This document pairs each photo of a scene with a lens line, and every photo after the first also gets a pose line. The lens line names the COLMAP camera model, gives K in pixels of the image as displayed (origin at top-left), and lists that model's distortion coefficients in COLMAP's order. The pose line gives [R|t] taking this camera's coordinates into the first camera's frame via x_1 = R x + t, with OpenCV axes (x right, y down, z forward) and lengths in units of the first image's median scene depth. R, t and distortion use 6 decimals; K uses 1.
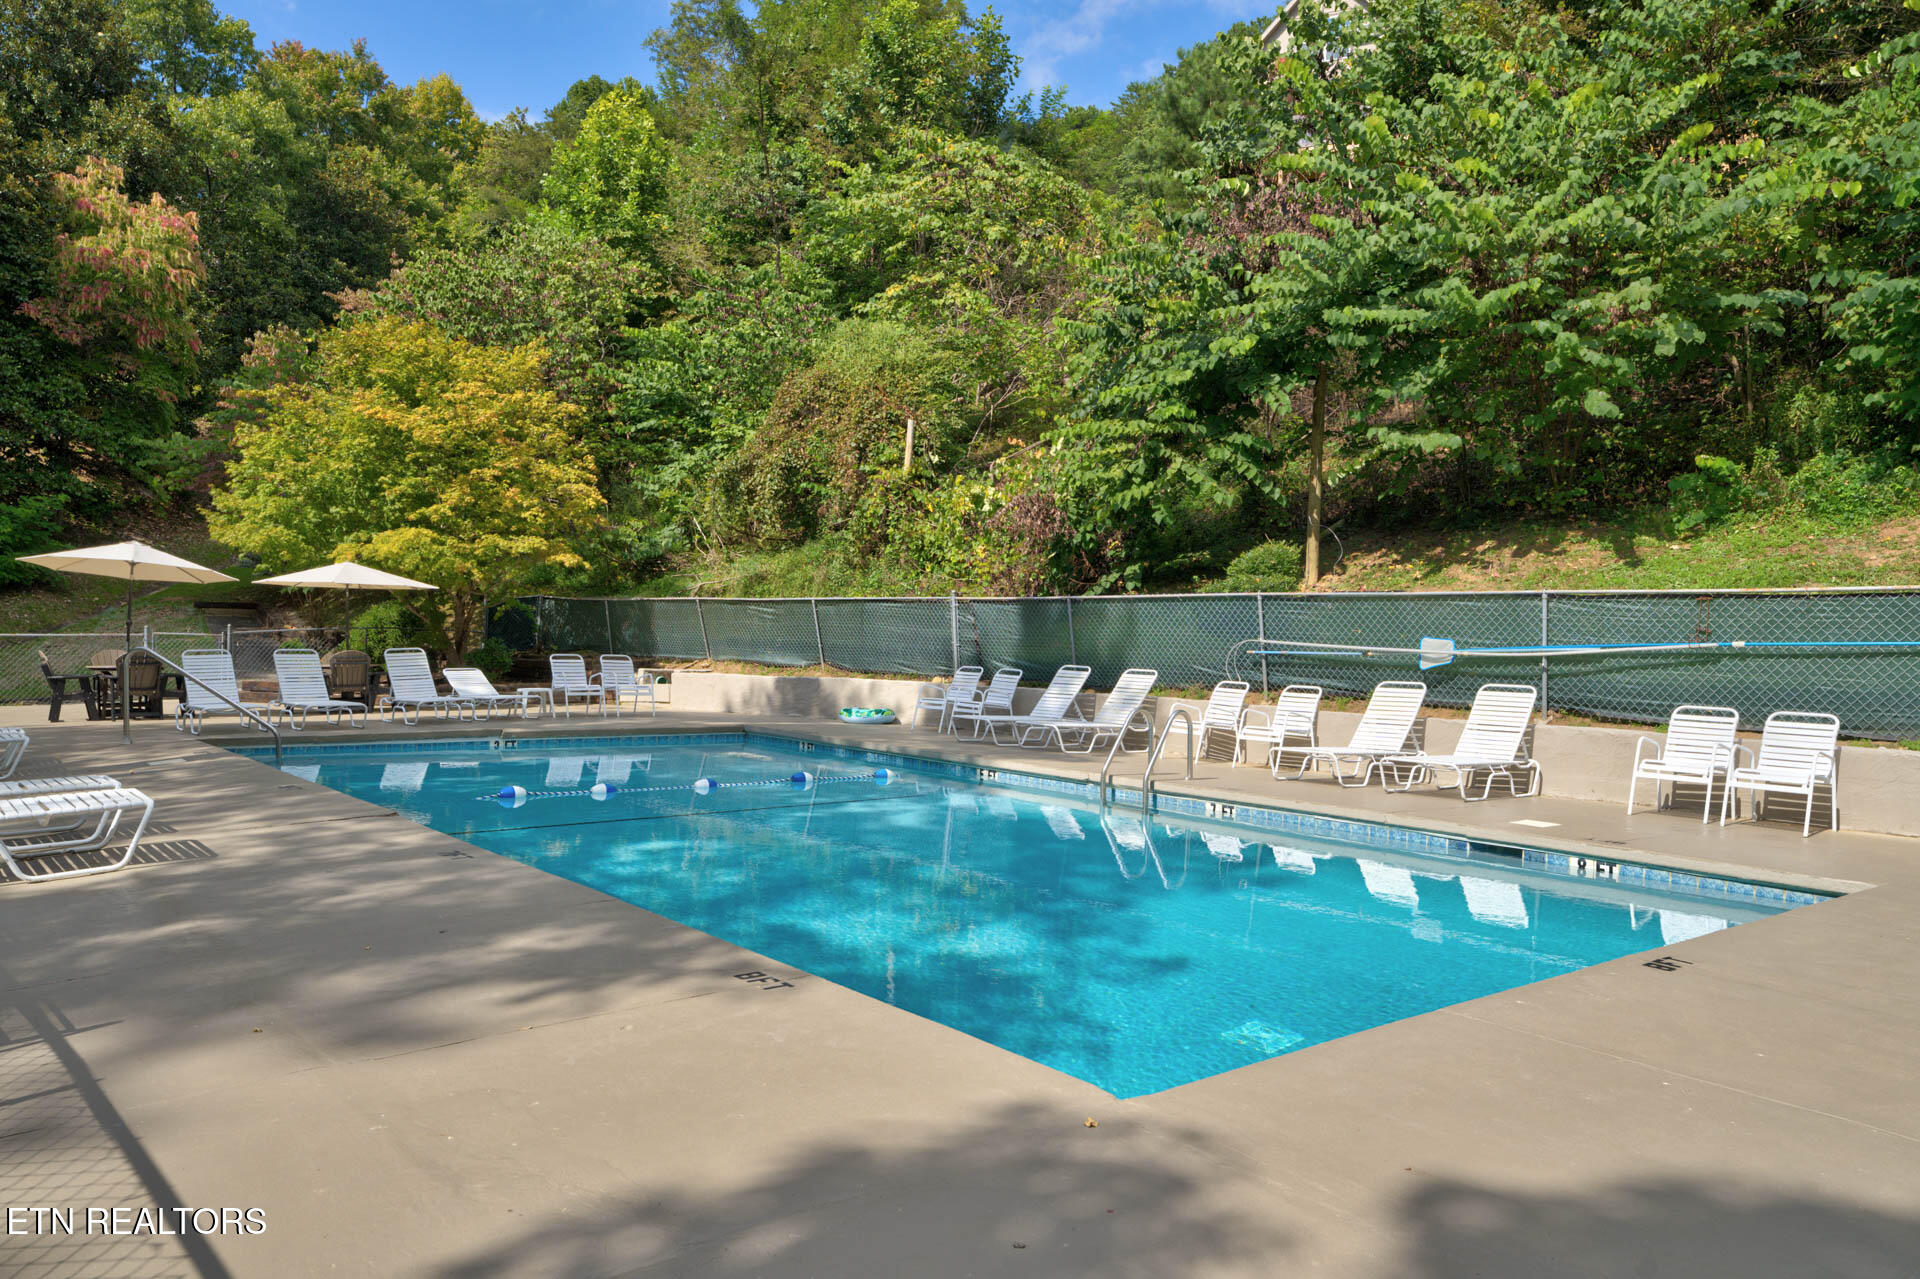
lens RADIAL K [[1316.4, 0, 983.0], [0, 1316.4, 674.0], [0, 0, 1]] dist [0.030082, 0.000253]
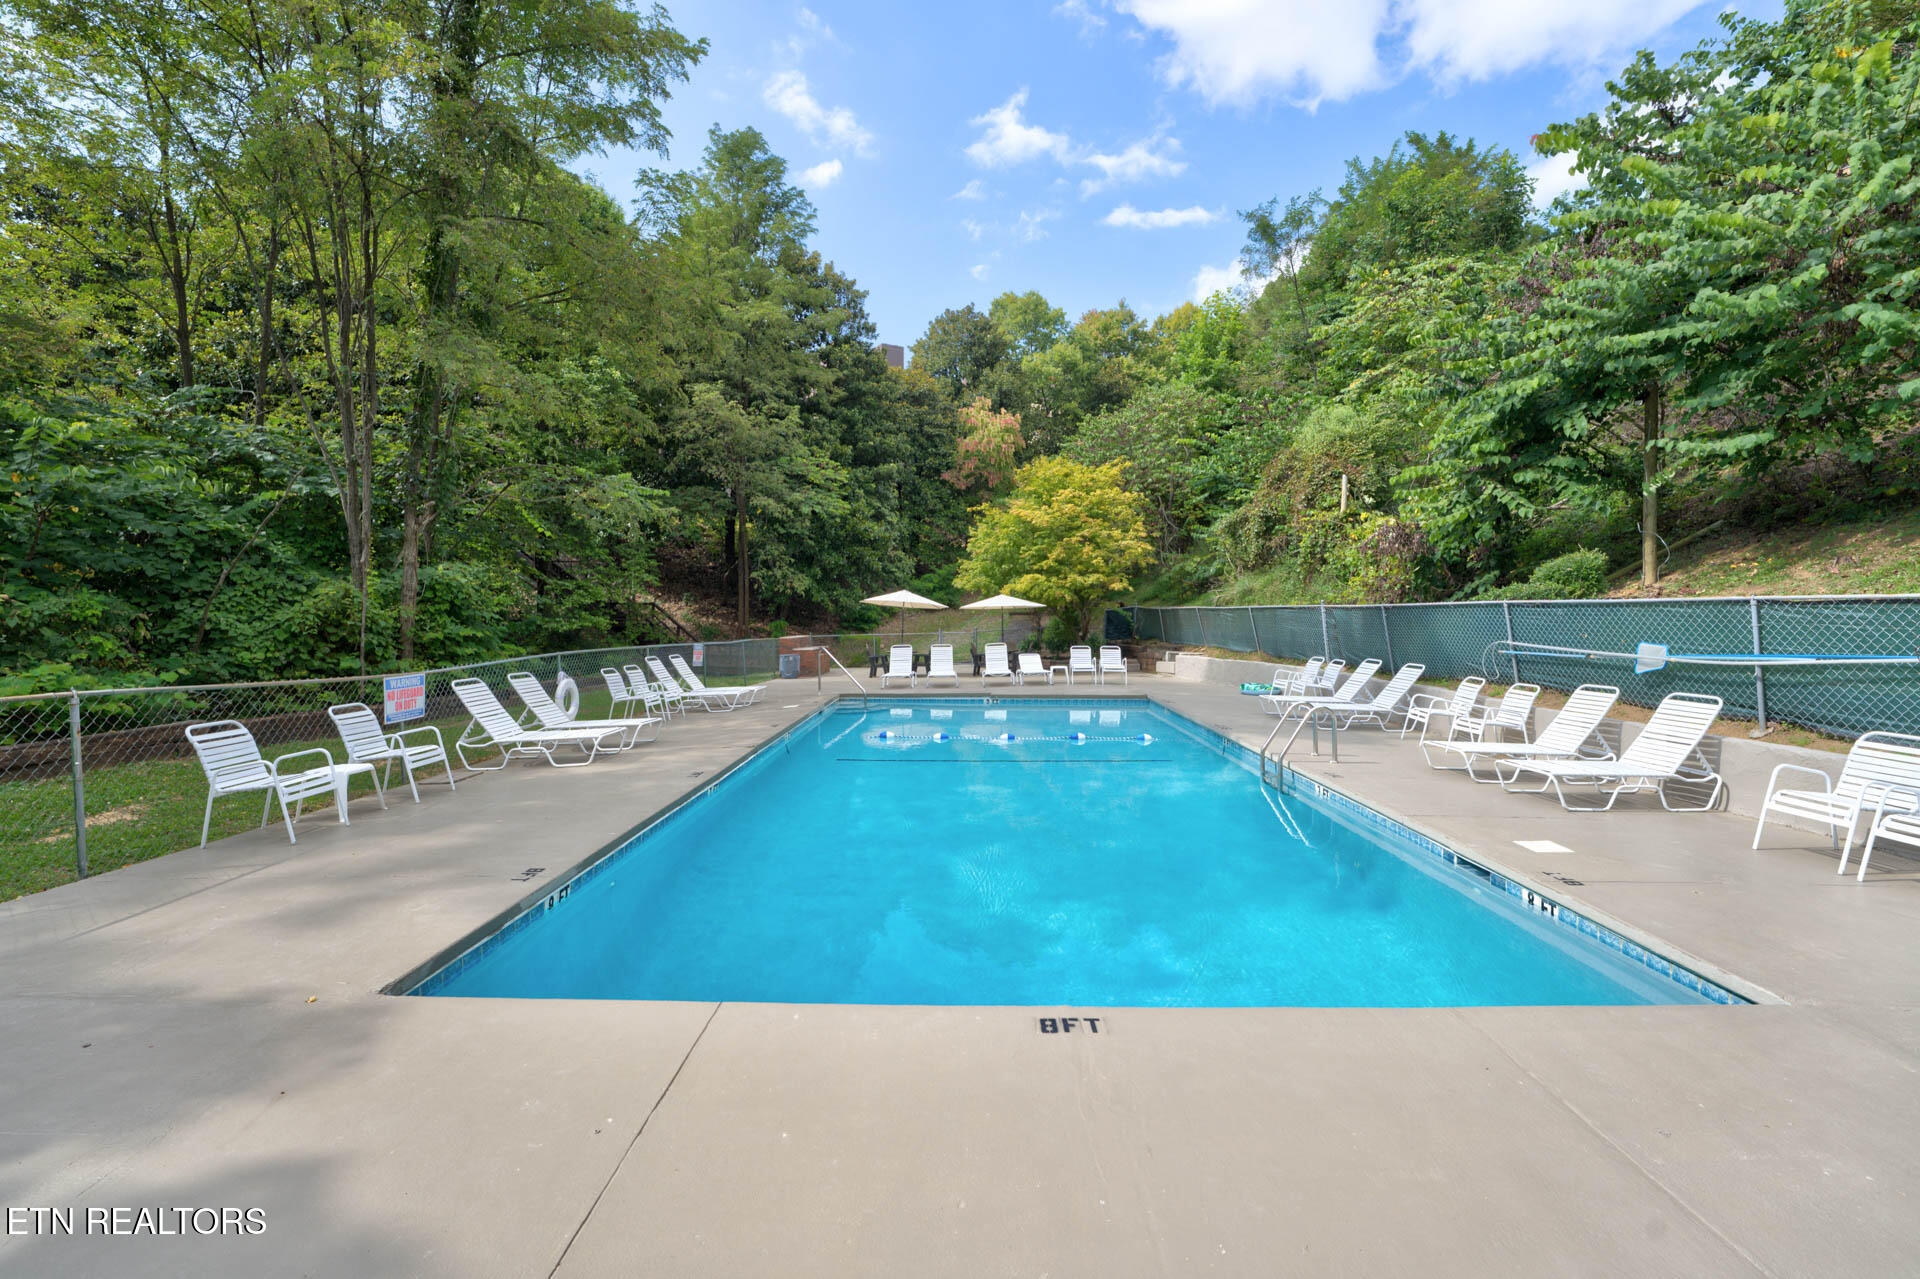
lens RADIAL K [[793.5, 0, 969.1], [0, 793.5, 639.2], [0, 0, 1]] dist [-0.022747, 0.000296]
pose [[0.763545, -0.002784, -0.645749, 0.195180], [0.000580, 0.999993, -0.003626, -0.016892], [0.645755, 0.002394, 0.763541, 0.114409]]
